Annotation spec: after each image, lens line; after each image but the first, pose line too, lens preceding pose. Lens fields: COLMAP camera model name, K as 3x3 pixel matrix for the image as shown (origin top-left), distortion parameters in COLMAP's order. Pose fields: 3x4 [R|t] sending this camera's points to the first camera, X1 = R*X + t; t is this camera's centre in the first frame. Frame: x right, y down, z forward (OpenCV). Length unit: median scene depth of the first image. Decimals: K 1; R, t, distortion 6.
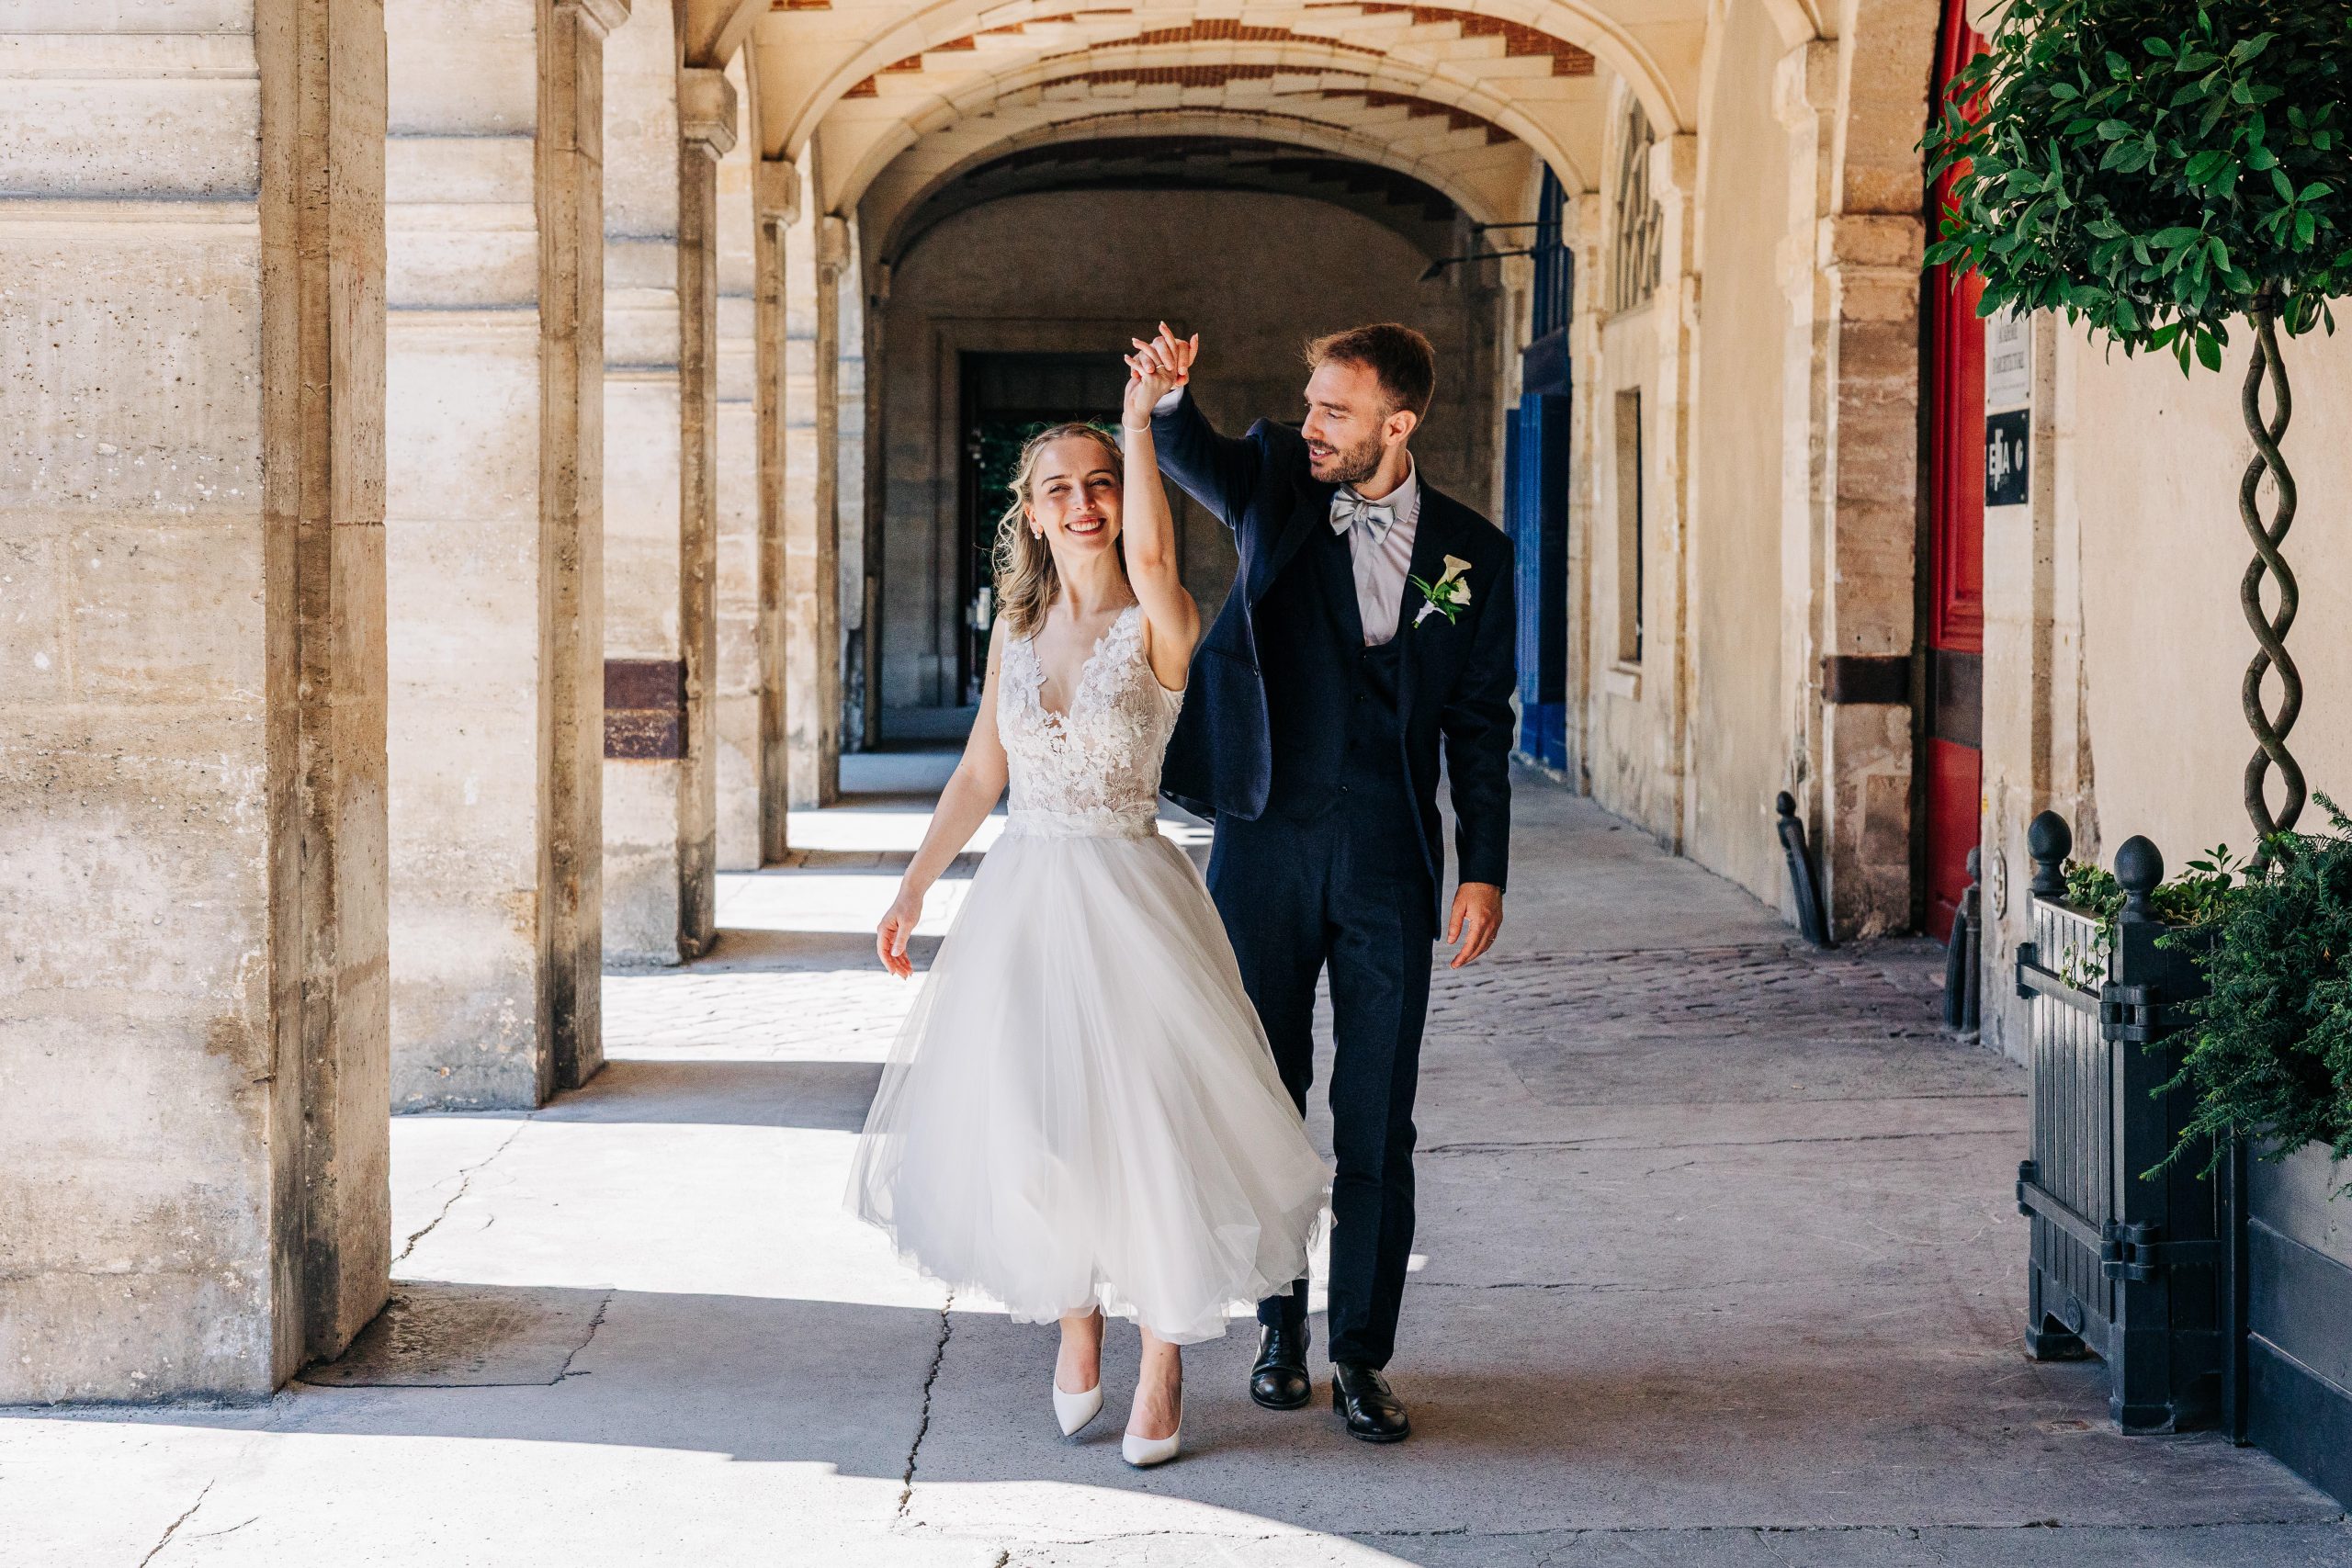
lens RADIAL K [[4395.4, 0, 1174.3], [0, 4395.4, 789.2], [0, 0, 1]] dist [0.013439, 0.110504]
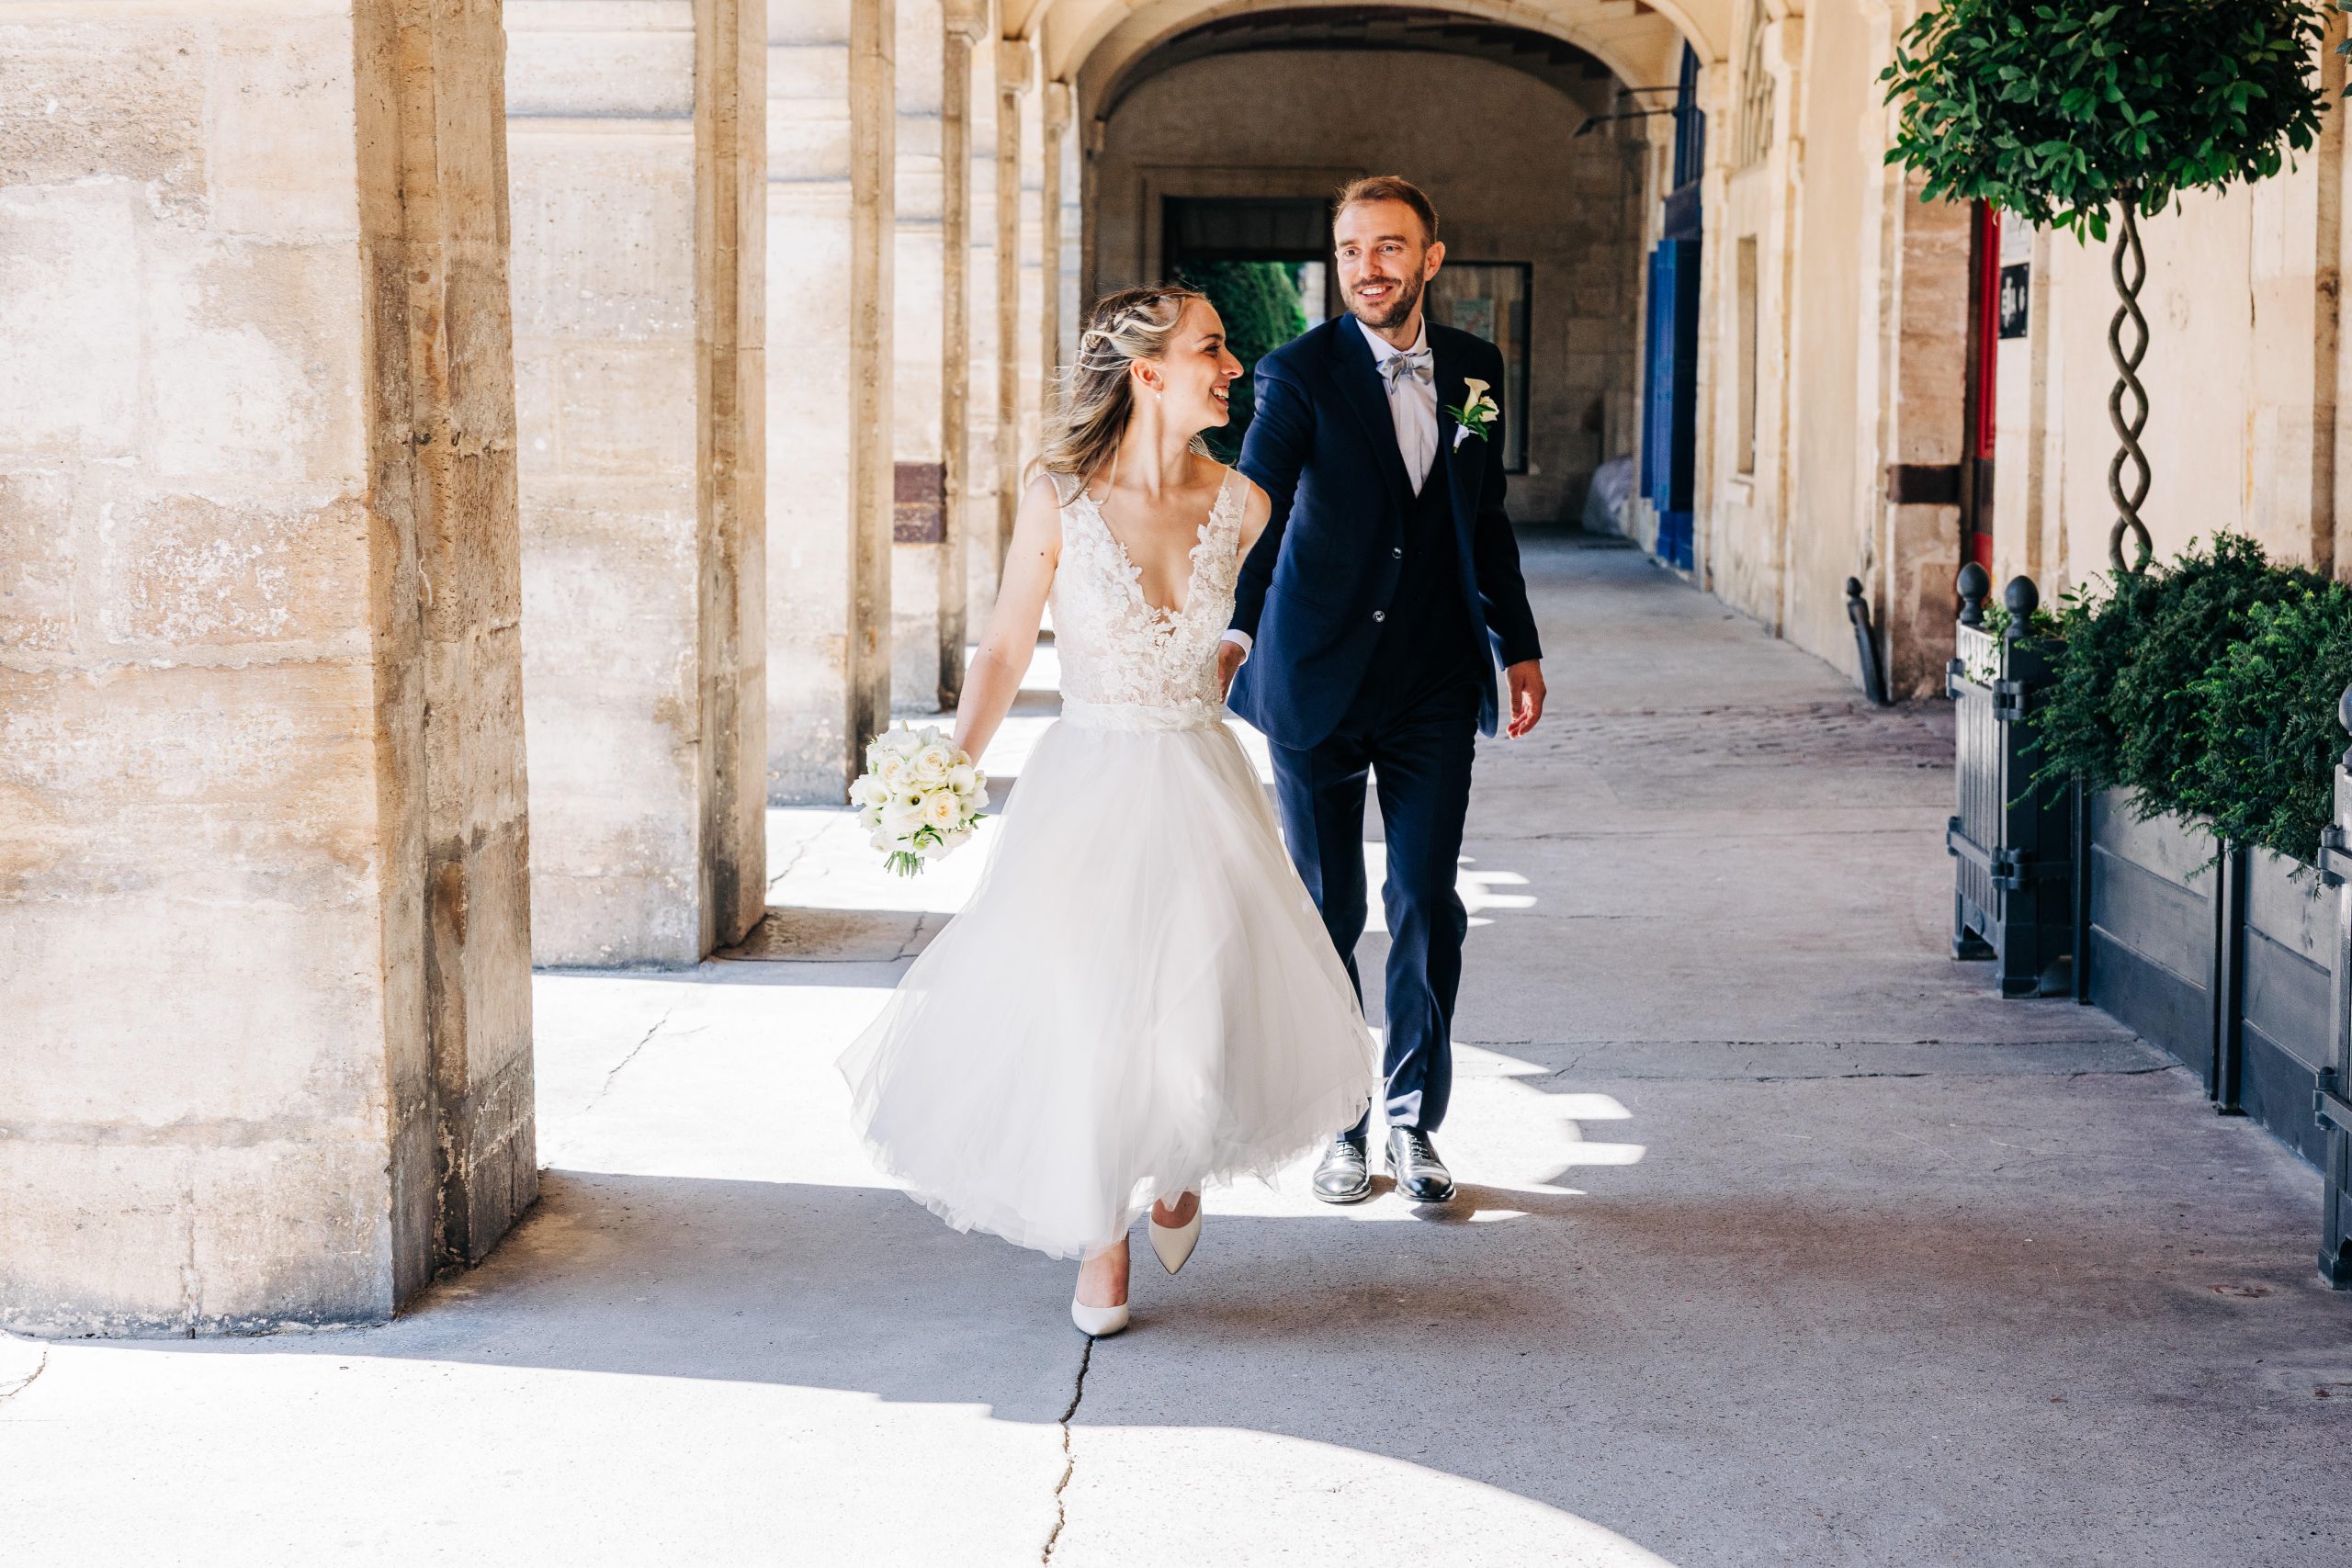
lens RADIAL K [[4364.1, 0, 1123.3], [0, 4364.1, 828.1], [0, 0, 1]] dist [0.022998, 0.092191]
pose [[0.998520, 0.010148, -0.053423, 0.003661], [-0.007567, 0.998804, 0.048299, 0.013200], [0.053850, -0.047823, 0.997403, -0.211460]]
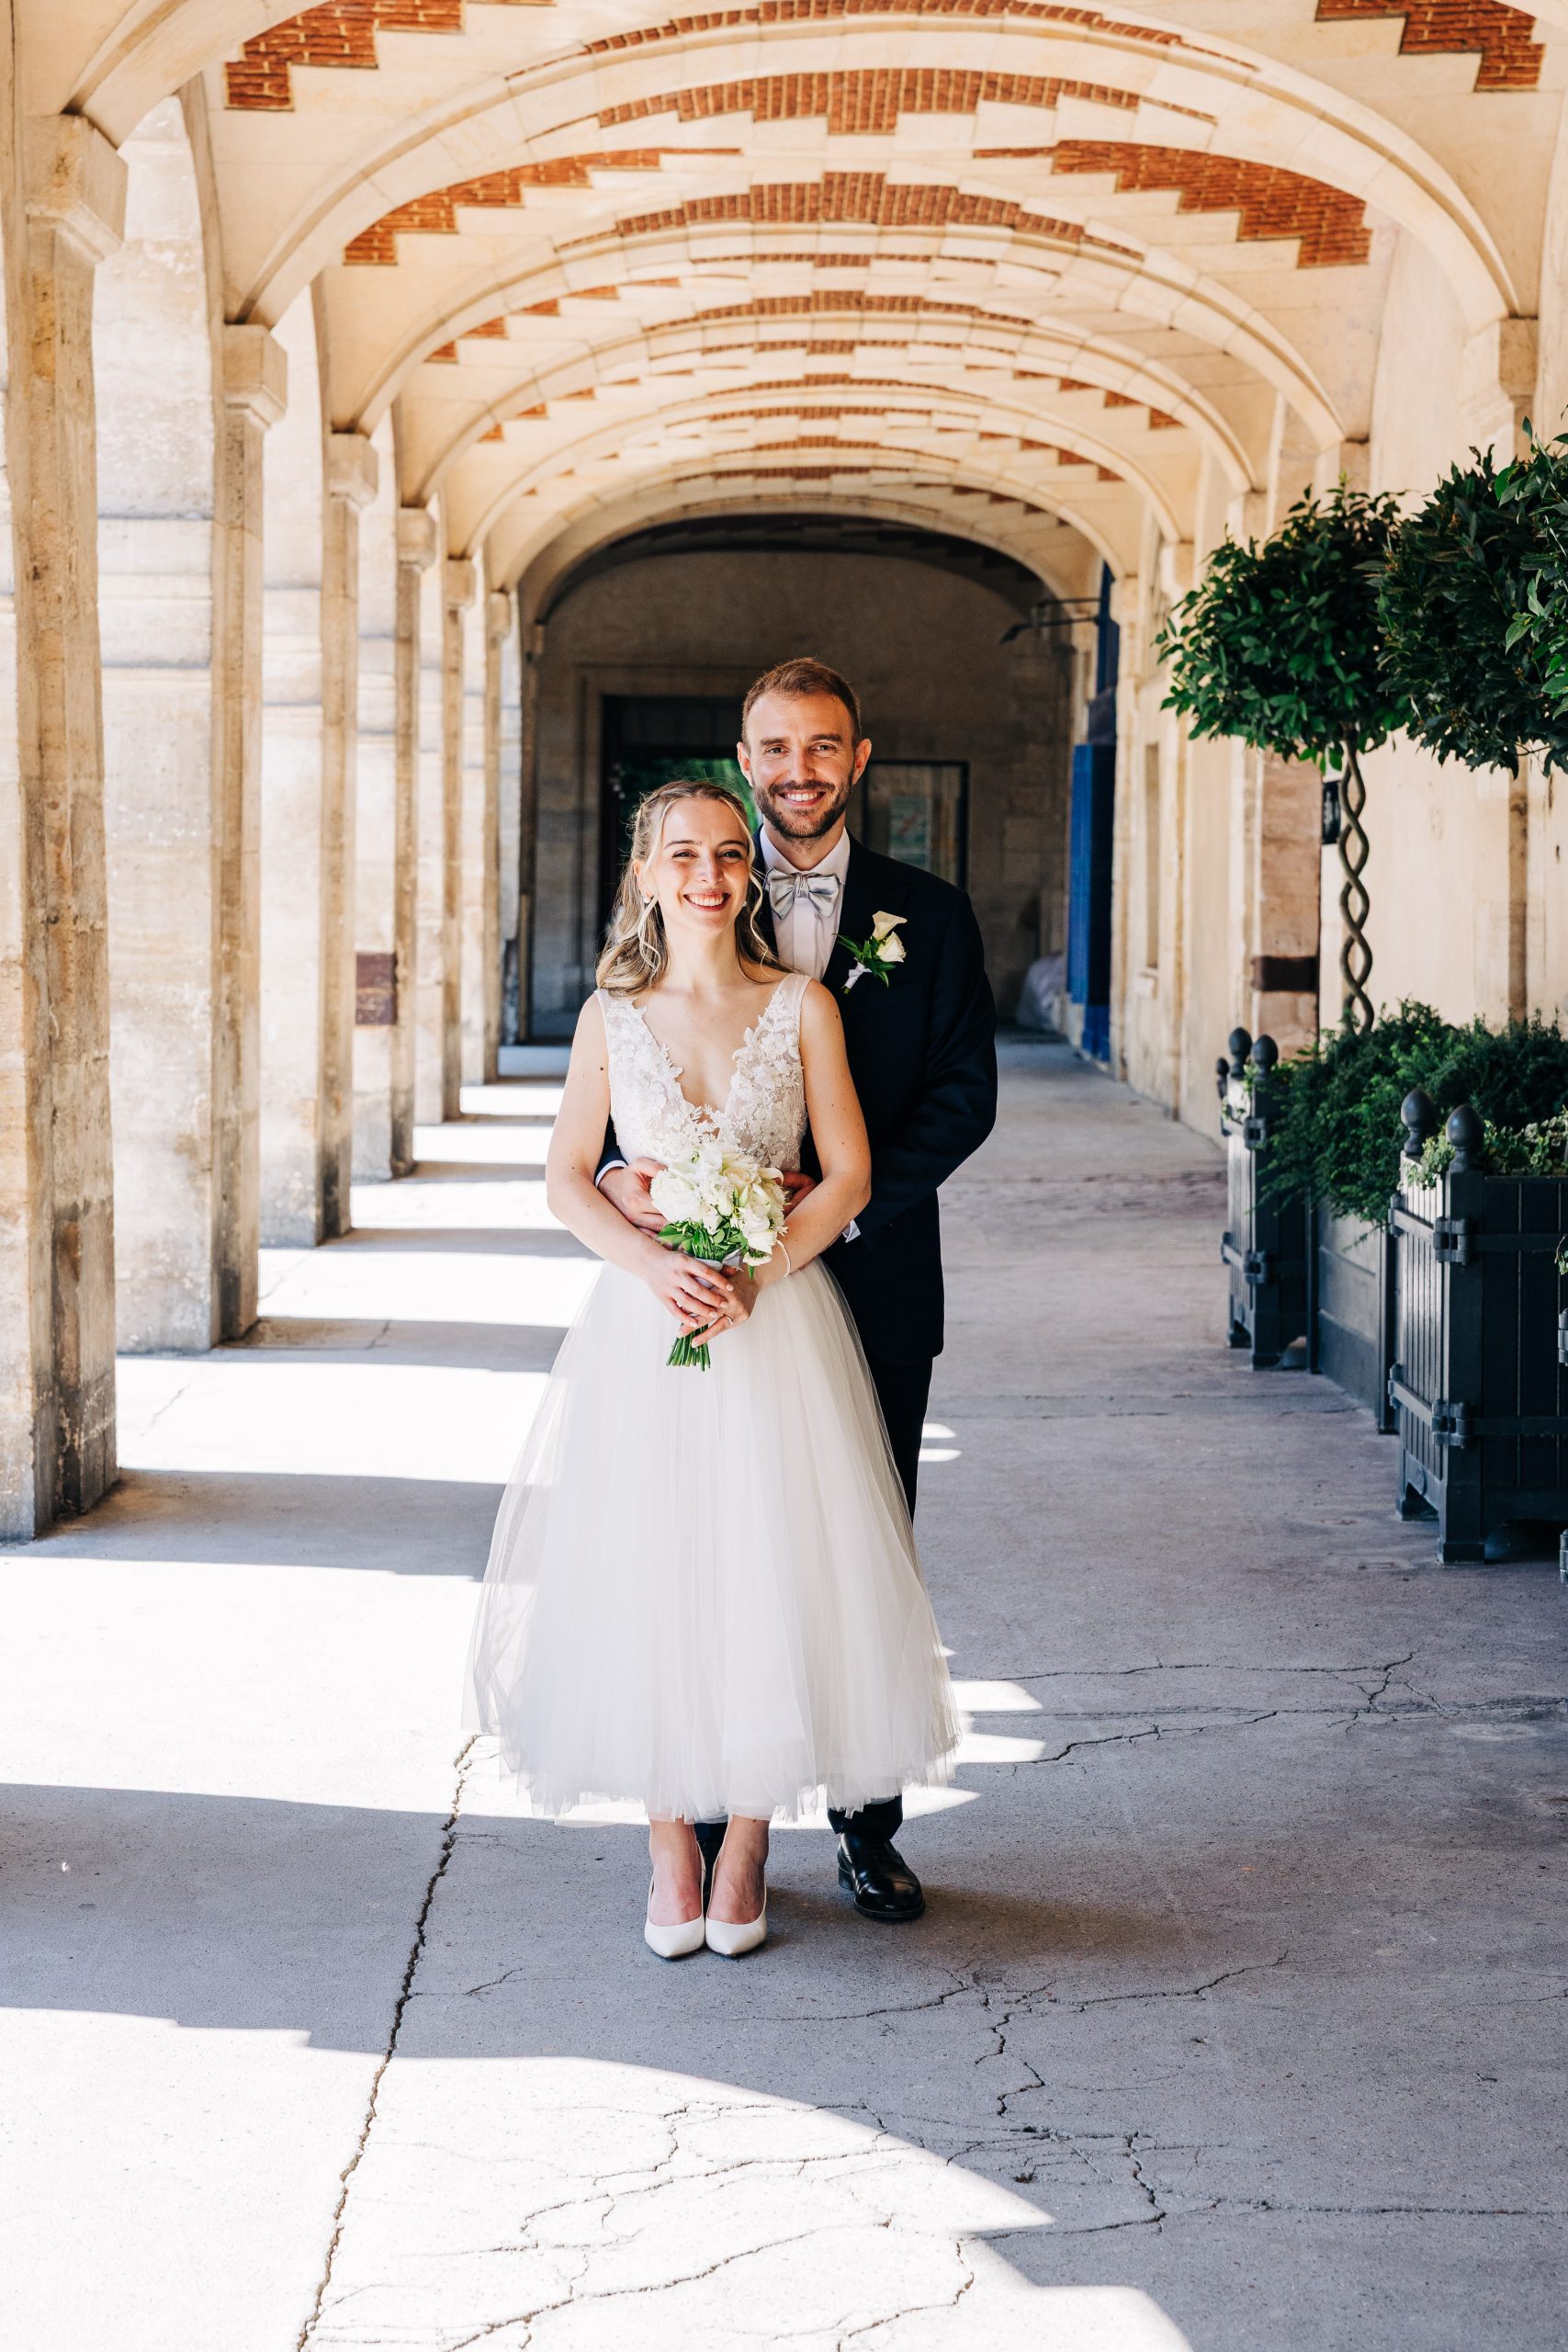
lens RADIAL K [[5024.6, 0, 737.1], [0, 5024.6, 1178.2], [0, 0, 1]] dist [0.000527, 0.522975]
pose [[0.999754, 0.008853, -0.020322, 0.023805], [-0.008734, 0.999944, 0.005899, 0.029658], [0.020373, -0.005720, 0.999776, -0.528690]]
